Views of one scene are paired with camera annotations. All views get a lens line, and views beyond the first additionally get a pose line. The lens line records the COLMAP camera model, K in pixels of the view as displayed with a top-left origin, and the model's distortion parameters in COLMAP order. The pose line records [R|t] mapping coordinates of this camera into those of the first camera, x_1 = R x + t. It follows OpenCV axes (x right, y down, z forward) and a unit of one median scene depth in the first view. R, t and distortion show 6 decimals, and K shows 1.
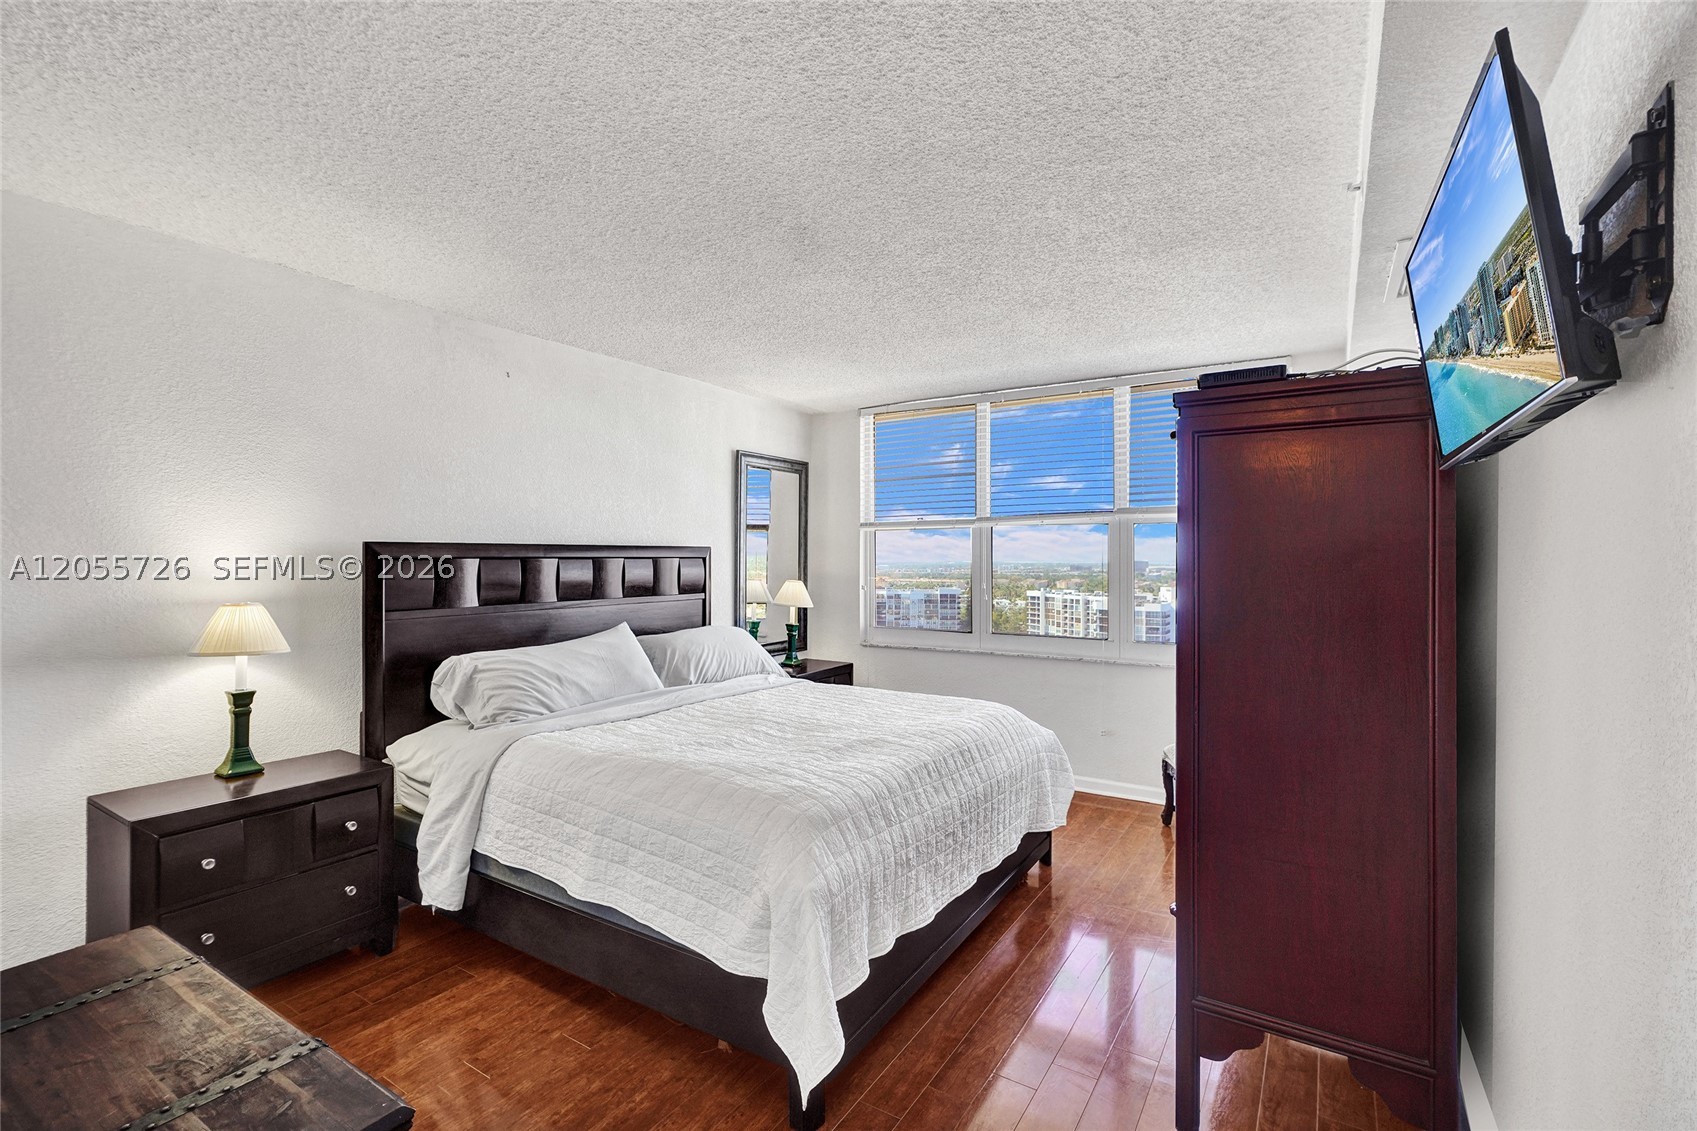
lens RADIAL K [[763.8, 0, 849.8], [0, 763.8, 549.0], [0, 0, 1]] dist [-0.009226, 0.003229]
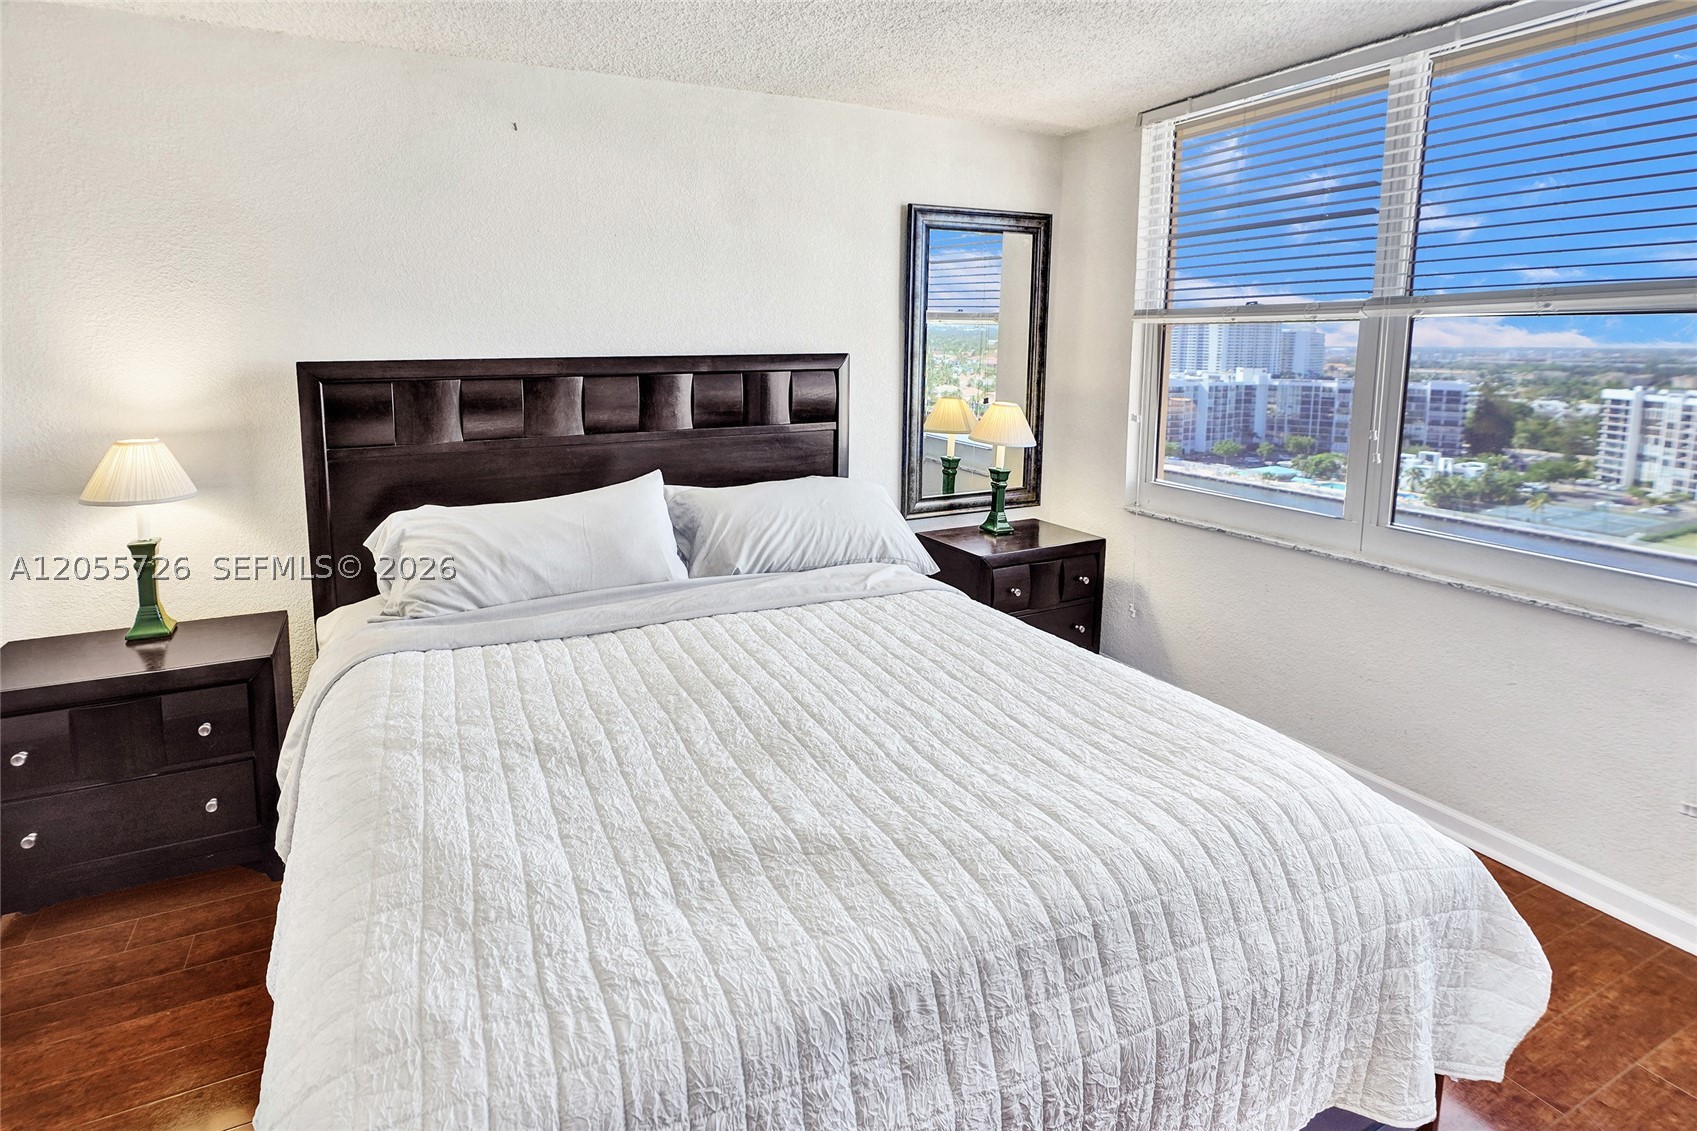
lens RADIAL K [[798.7, 0, 736.1], [0, 798.7, 408.4], [0, 0, 1]] dist [0.007067, 0.001483]
pose [[0.825485, 0.050972, -0.562118, 0.132809], [0.005525, 0.995136, 0.098351, -0.024565], [0.564397, -0.084293, 0.821189, 0.353709]]
